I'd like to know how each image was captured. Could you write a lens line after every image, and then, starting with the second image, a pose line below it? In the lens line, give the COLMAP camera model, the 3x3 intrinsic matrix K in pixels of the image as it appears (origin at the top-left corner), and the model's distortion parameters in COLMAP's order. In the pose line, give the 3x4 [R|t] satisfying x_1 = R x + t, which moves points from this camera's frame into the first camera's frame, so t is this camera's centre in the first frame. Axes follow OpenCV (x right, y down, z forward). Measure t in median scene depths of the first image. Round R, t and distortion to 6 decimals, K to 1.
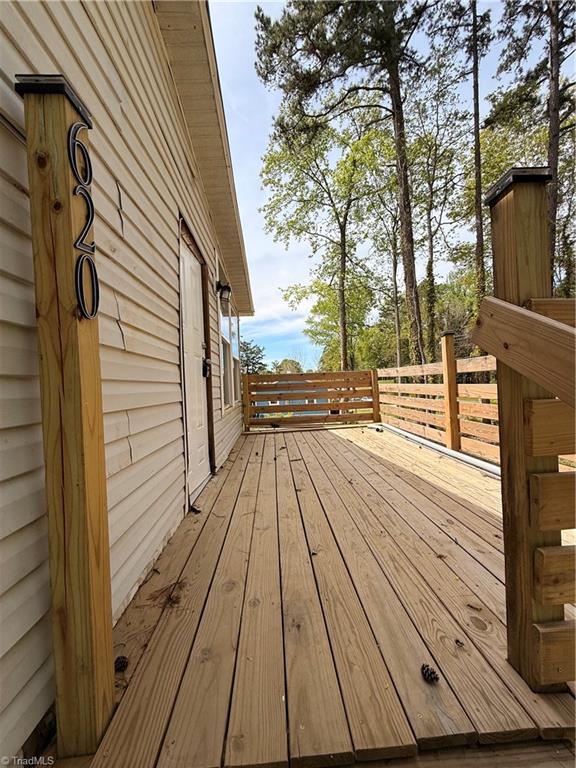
lens RADIAL K [[308.5, 0, 287.1], [0, 308.5, 383.7], [0, 0, 1]] dist [0.002798, 0.000139]
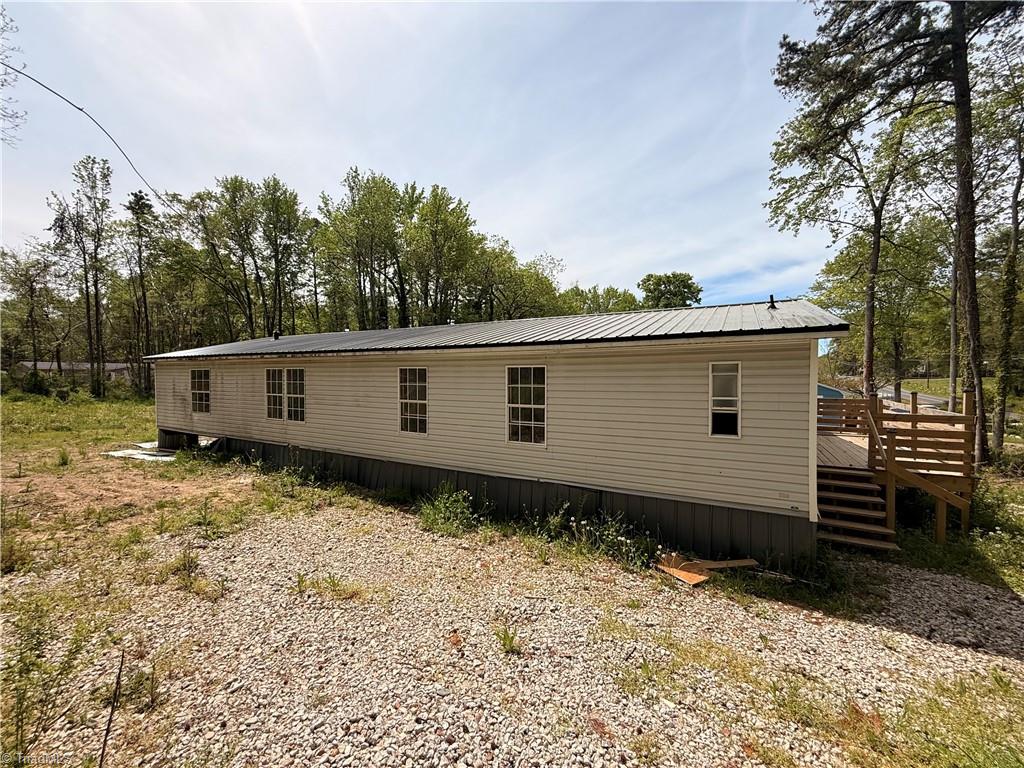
lens RADIAL K [[411.3, 0, 515.5], [0, 411.3, 386.3], [0, 0, 1]] dist [0.002798, 0.000139]
pose [[0.856966, 0.048044, -0.513128, -0.070135], [-0.022083, 0.998154, 0.056576, -0.061752], [0.514899, -0.037152, 0.856446, -0.503293]]
